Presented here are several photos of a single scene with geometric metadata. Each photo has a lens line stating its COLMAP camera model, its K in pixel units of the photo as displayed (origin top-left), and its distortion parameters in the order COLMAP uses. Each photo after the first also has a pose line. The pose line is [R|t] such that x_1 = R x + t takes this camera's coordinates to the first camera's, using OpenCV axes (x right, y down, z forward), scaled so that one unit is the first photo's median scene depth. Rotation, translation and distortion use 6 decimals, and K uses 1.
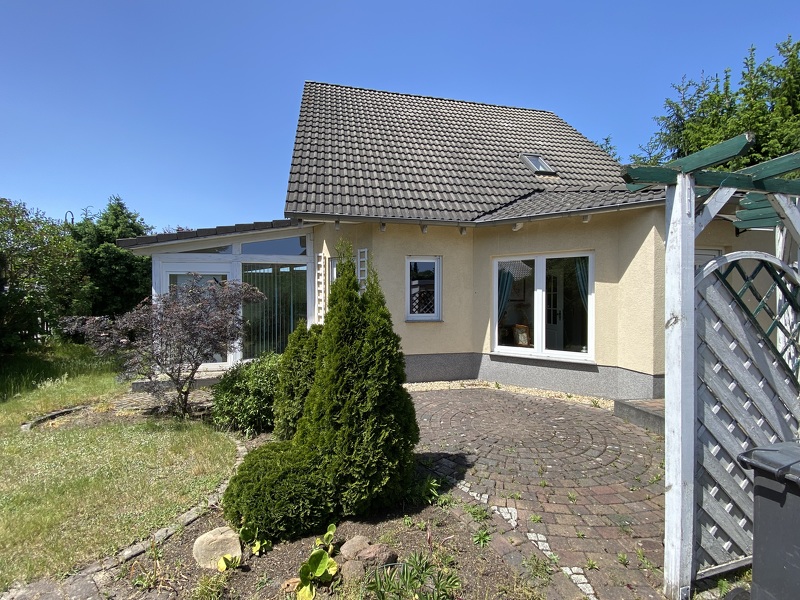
lens RADIAL K [[347.1, 0, 400.0], [0, 347.1, 302.6], [0, 0, 1]] dist [-0.010677, -0.005167]
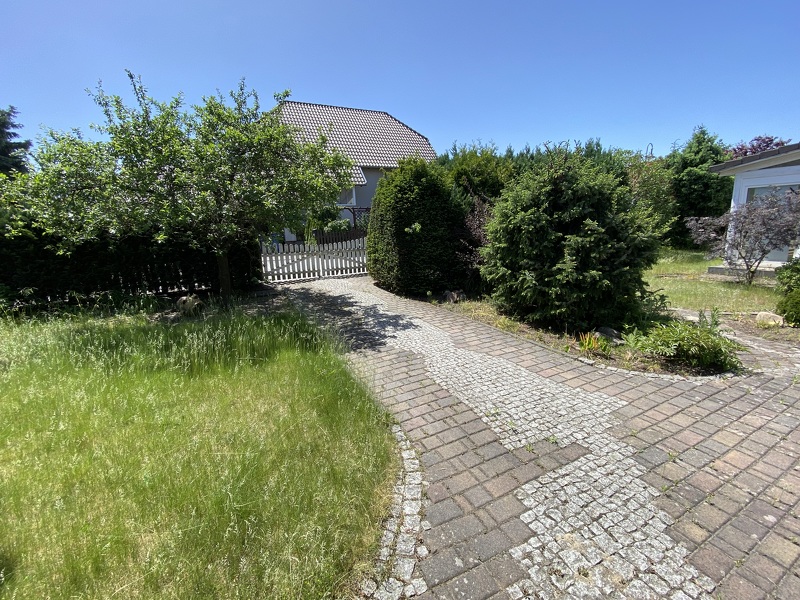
lens RADIAL K [[347.1, 0, 399.0], [0, 347.1, 302.9], [0, 0, 1]] dist [-0.010677, -0.005167]
pose [[0.238689, 0.198213, -0.950652, 0.200387], [0.024753, 0.977388, 0.210002, 0.023691], [0.970781, -0.073656, 0.228385, -0.379049]]
